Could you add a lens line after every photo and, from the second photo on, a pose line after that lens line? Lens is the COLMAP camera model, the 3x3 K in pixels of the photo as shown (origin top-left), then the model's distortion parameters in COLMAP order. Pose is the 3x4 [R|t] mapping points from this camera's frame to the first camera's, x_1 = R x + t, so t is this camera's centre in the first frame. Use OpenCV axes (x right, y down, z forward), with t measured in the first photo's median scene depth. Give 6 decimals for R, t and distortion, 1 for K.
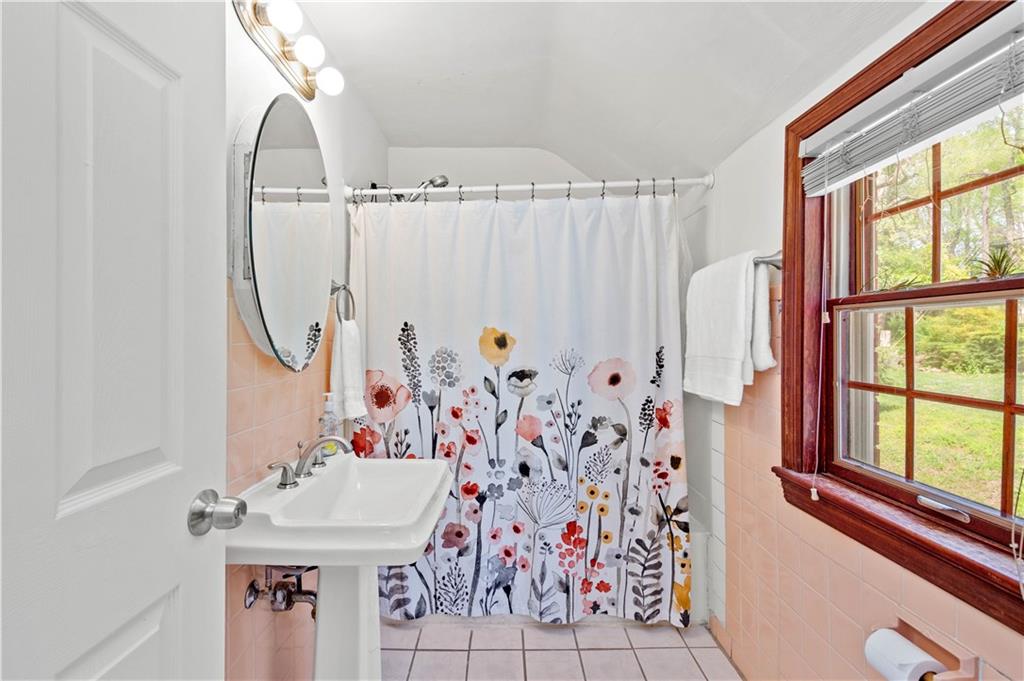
lens RADIAL K [[456.7, 0, 507.7], [0, 456.7, 340.0], [0, 0, 1]] dist [0.010026, -0.001299]
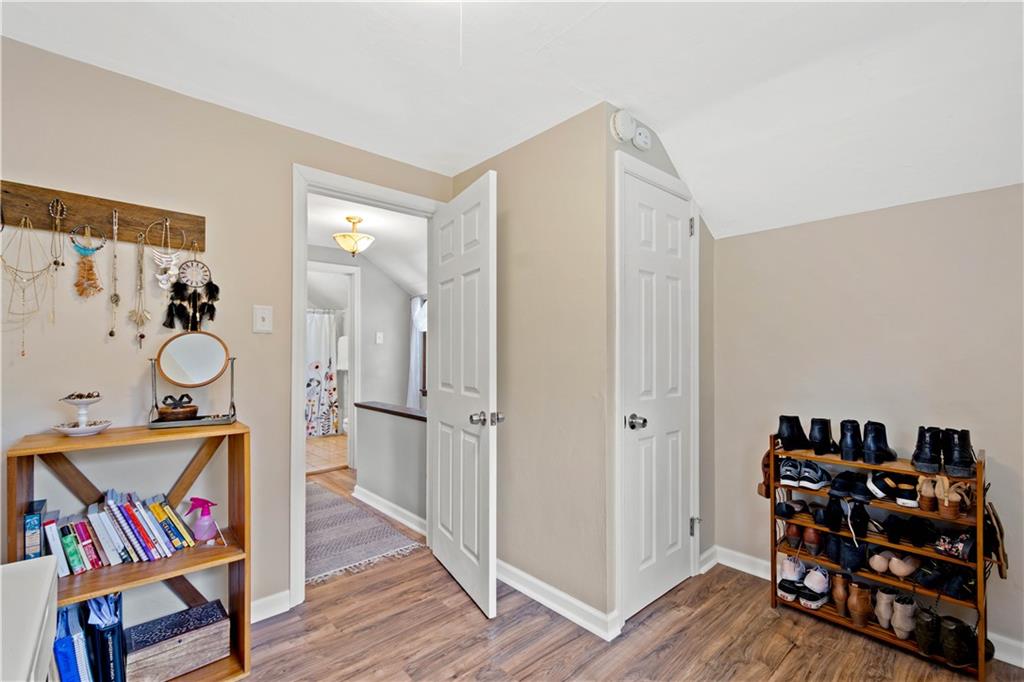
lens RADIAL K [[456.7, 0, 509.3], [0, 456.7, 344.5], [0, 0, 1]] dist [0.010026, -0.001299]
pose [[0.749757, 0.011486, 0.661613, -0.974232], [-0.003241, 0.999901, -0.013686, -0.042352], [-0.661705, 0.008117, 0.749721, -2.578283]]
